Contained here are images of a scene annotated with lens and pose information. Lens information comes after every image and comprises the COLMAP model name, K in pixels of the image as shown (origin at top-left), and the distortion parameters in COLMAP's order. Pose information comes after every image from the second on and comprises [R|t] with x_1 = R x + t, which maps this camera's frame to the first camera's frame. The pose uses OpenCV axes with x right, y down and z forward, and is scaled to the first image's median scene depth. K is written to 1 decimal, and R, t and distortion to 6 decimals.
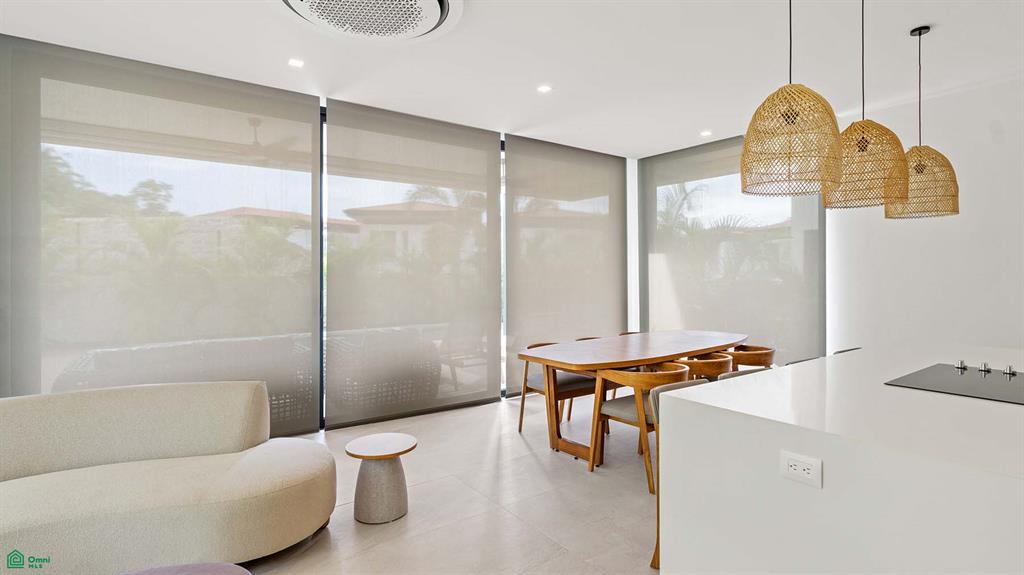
lens RADIAL K [[509.1, 0, 517.0], [0, 509.1, 273.5], [0, 0, 1]] dist [-0.002271, 0.000120]
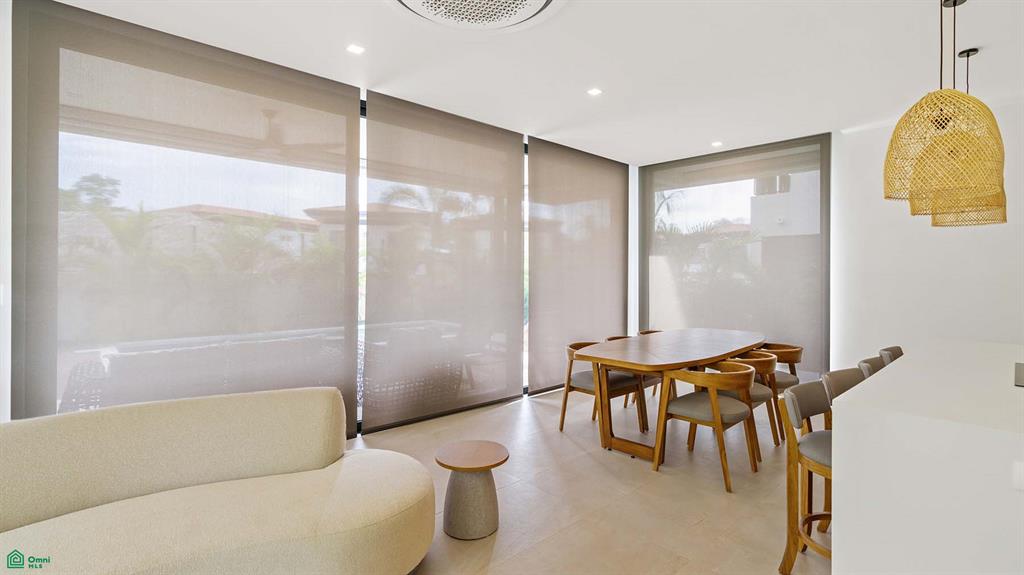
lens RADIAL K [[471.2, 0, 516.2], [0, 471.2, 276.7], [0, 0, 1]] dist [-0.001447, -0.000131]
pose [[0.993827, 0.007549, 0.110683, -0.190798], [-0.008428, 0.999937, 0.007475, -0.001825], [-0.110619, -0.008361, 0.993828, 0.080369]]
